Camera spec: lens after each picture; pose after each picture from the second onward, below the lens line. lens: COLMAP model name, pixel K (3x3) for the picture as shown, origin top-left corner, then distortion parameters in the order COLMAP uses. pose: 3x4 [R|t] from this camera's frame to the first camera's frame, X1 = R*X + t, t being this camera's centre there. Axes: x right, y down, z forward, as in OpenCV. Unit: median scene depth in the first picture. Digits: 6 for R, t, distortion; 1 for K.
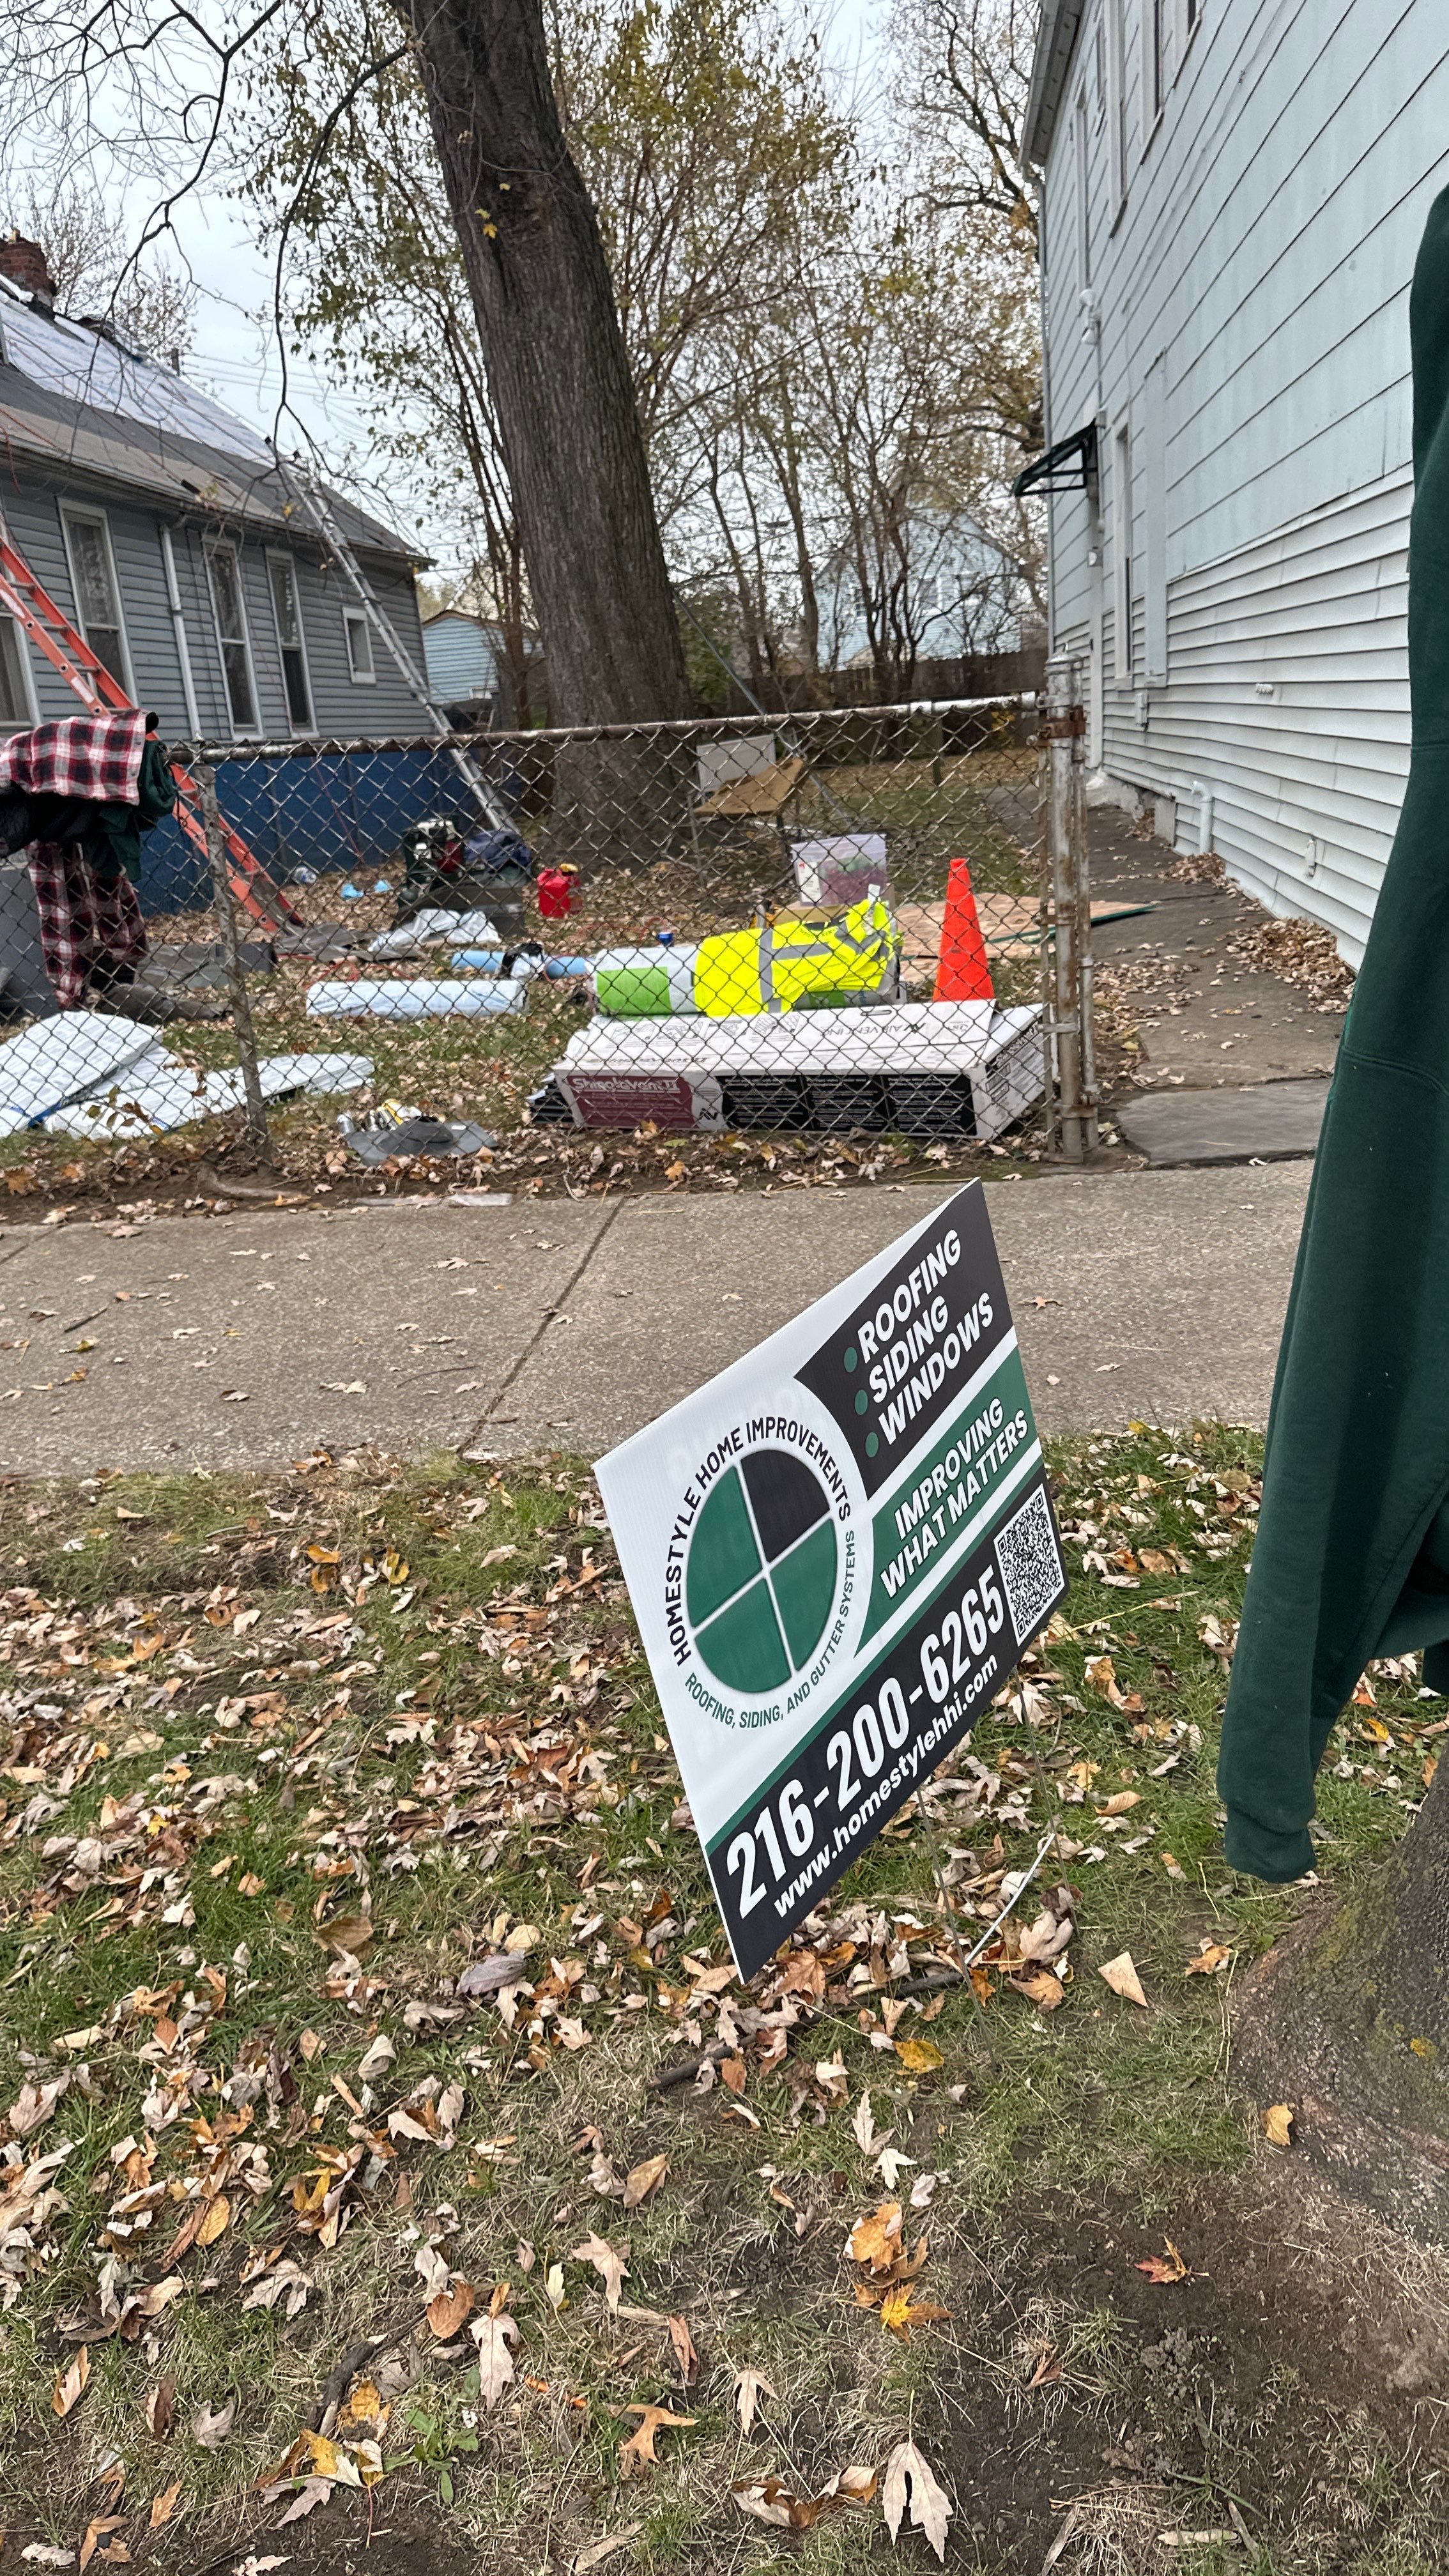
lens RADIAL K [[1703.7, 0, 724.5], [0, 1703.7, 1288.0], [0, 0, 1]] dist [0.057645, -0.063336]
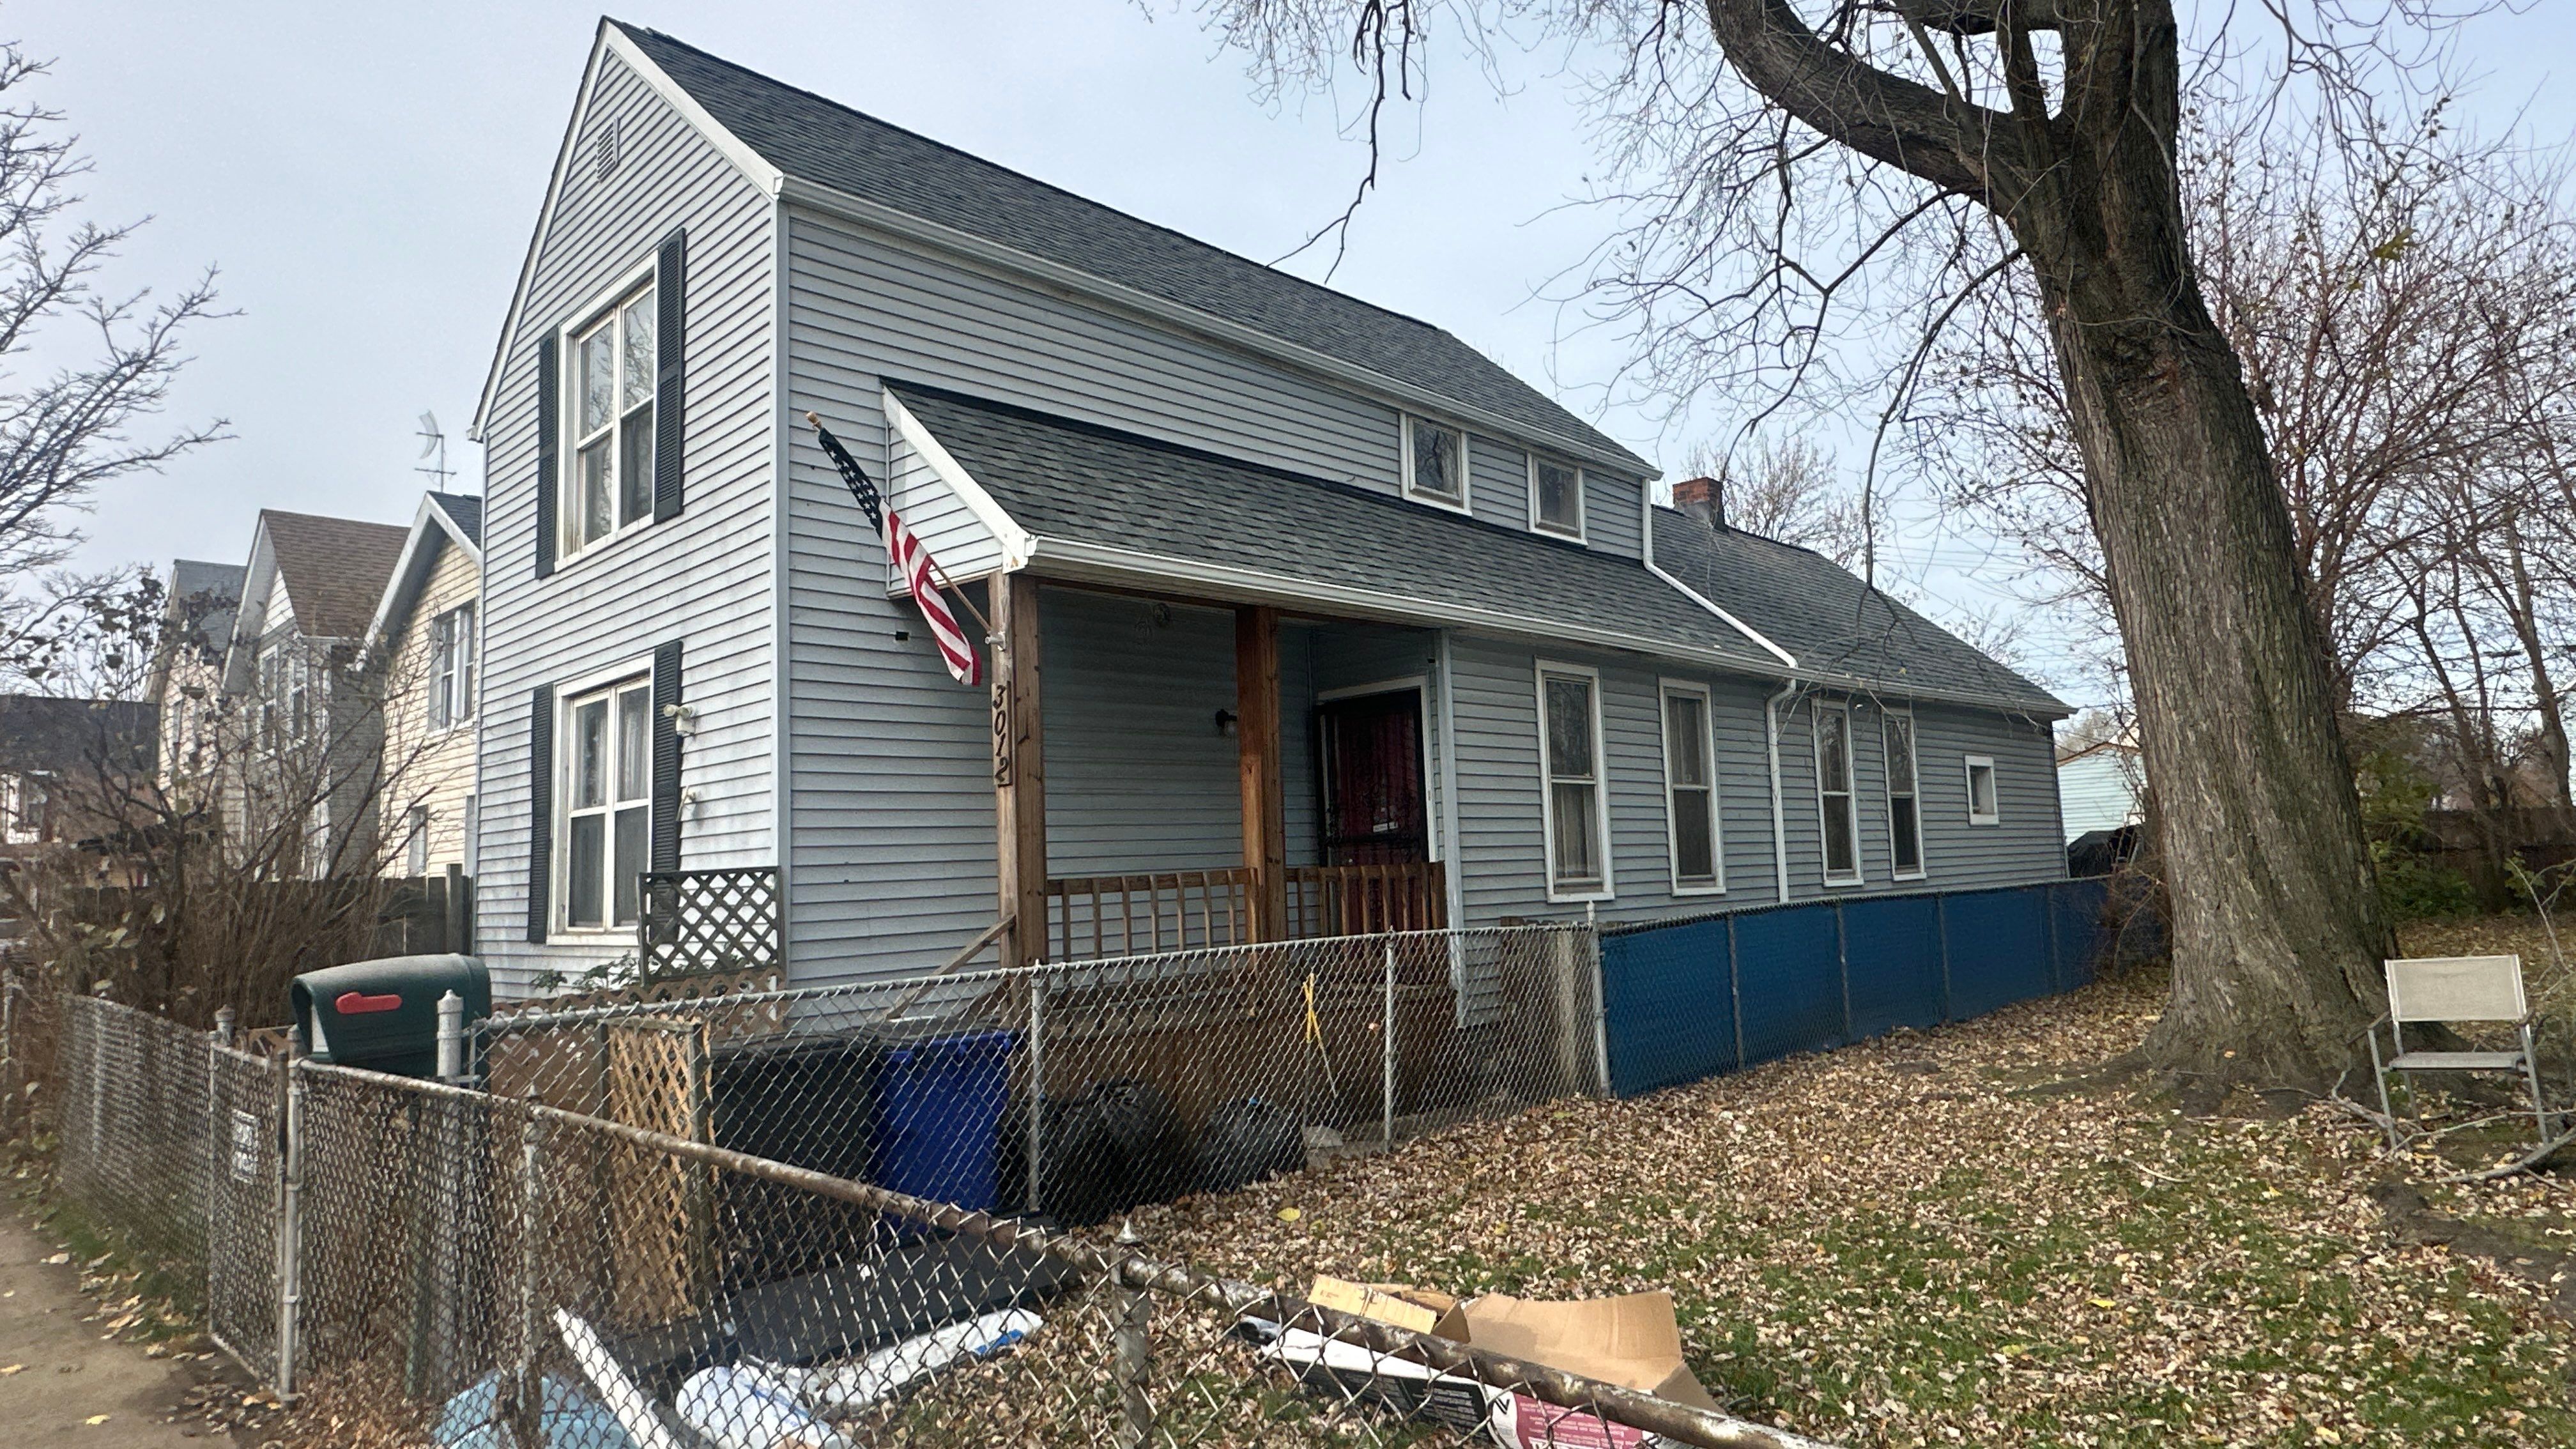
lens RADIAL K [[1464.2, 0, 1288.0], [0, 1464.2, 724.5], [0, 0, 1]] dist [0.001833, -0.021977]
pose [[0.784780, -0.014046, -0.619615, -0.000230], [-0.217790, 0.929735, -0.296920, -0.058540], [0.580248, 0.367962, 0.726578, 0.112293]]
